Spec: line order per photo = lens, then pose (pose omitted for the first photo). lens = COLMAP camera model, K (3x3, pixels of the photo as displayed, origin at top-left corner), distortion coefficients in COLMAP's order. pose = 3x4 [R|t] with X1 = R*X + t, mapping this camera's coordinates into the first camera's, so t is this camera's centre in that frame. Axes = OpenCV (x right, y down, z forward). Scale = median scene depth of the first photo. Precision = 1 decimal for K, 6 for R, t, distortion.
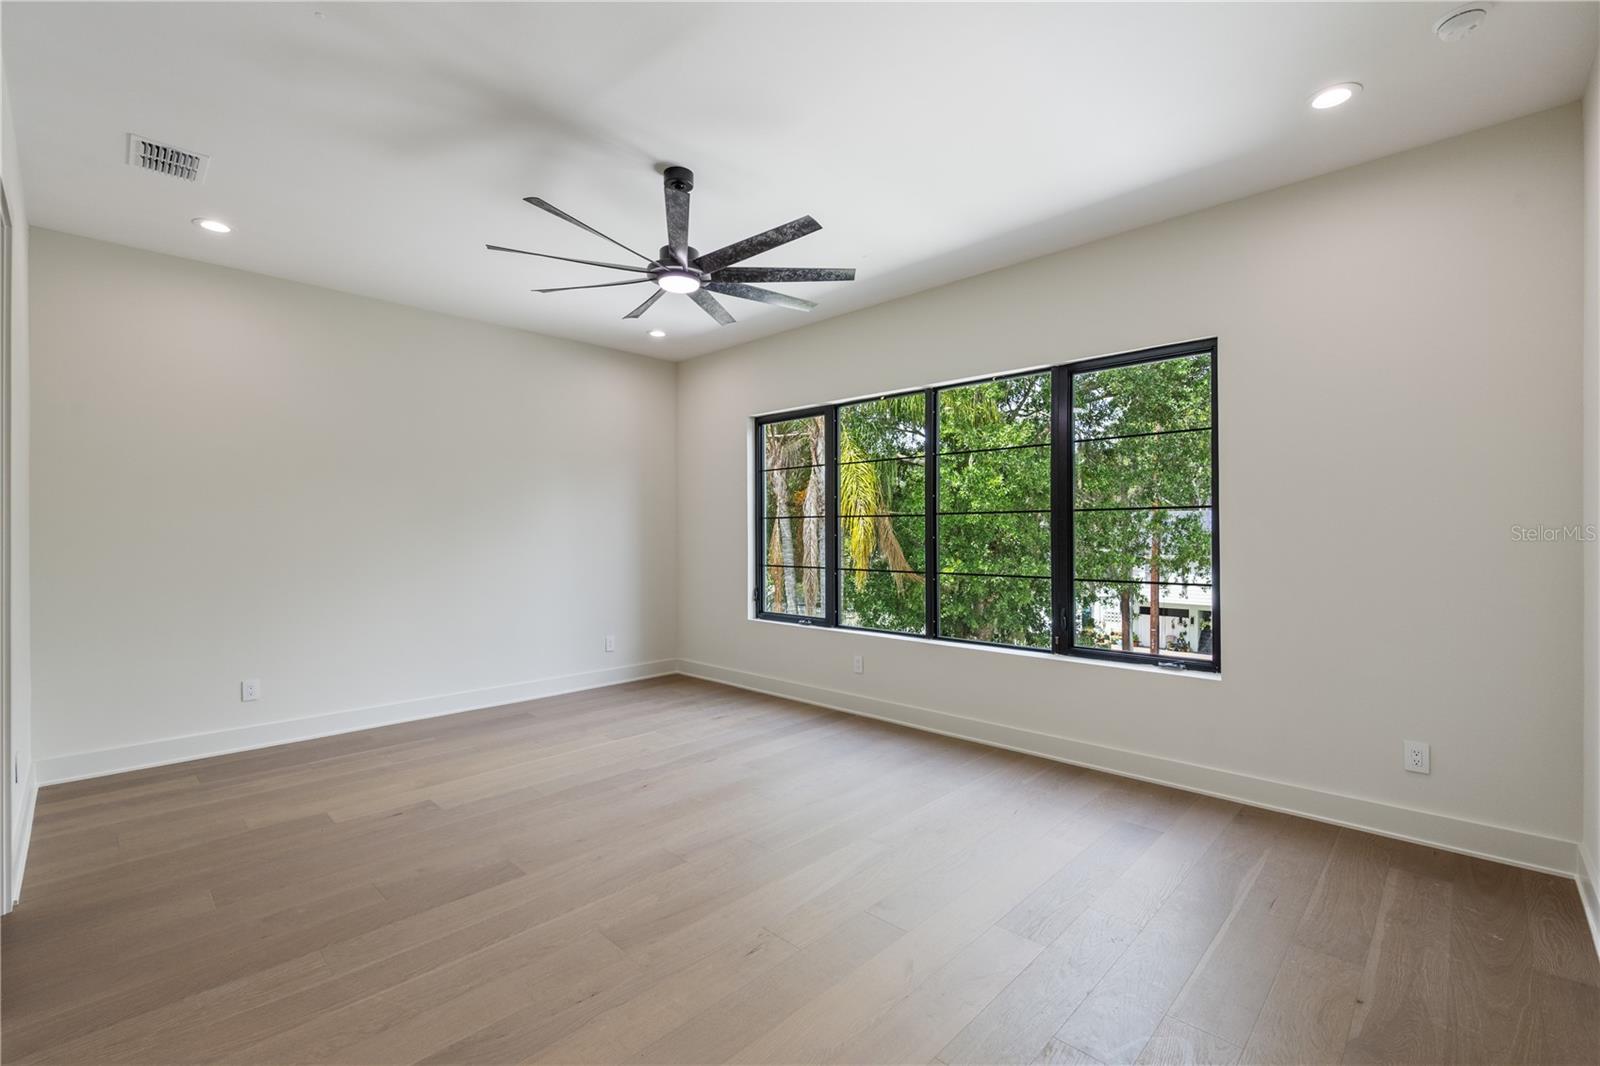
lens RADIAL K [[695.0, 0, 800.0], [0, 695.0, 533.0], [0, 0, 1]] dist [-0.000161, -0.000058]
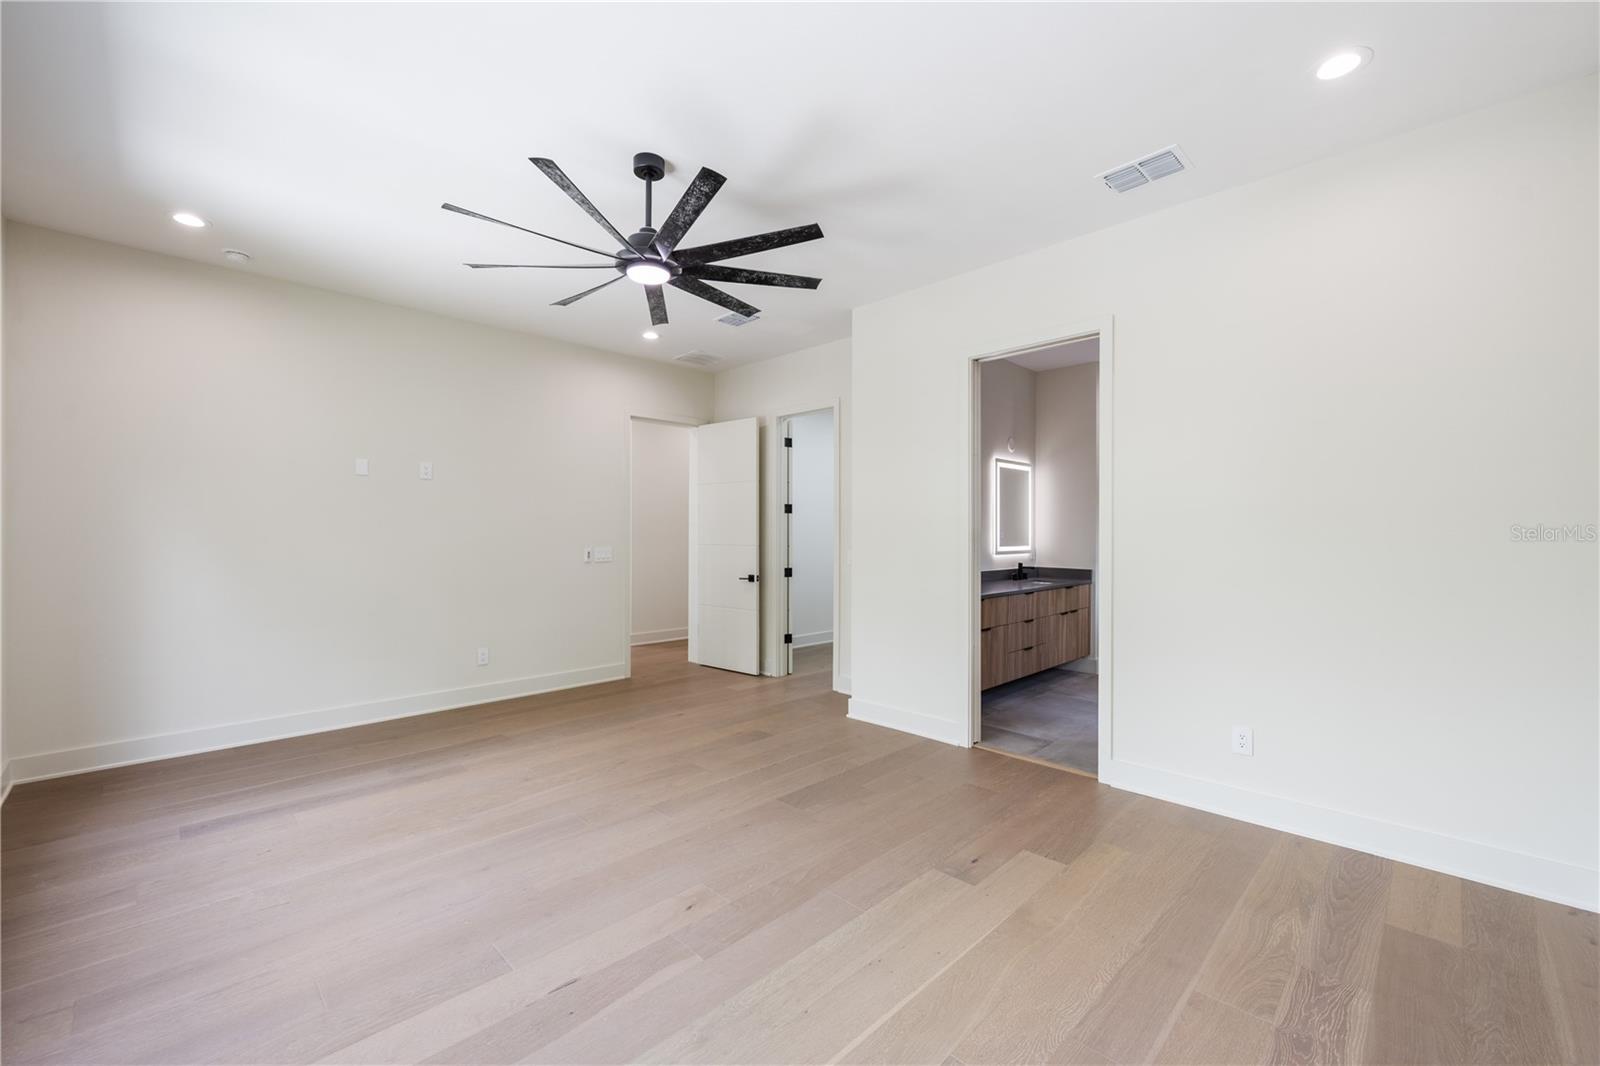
lens RADIAL K [[656.2, 0, 800.0], [0, 656.2, 533.0], [0, 0, 1]] dist [0.001264, 0.000451]
pose [[-0.999854, 0.003894, 0.016613, -0.353365], [0.003847, 0.999988, -0.002870, 0.002803], [-0.016624, -0.002806, -0.999858, 1.692093]]
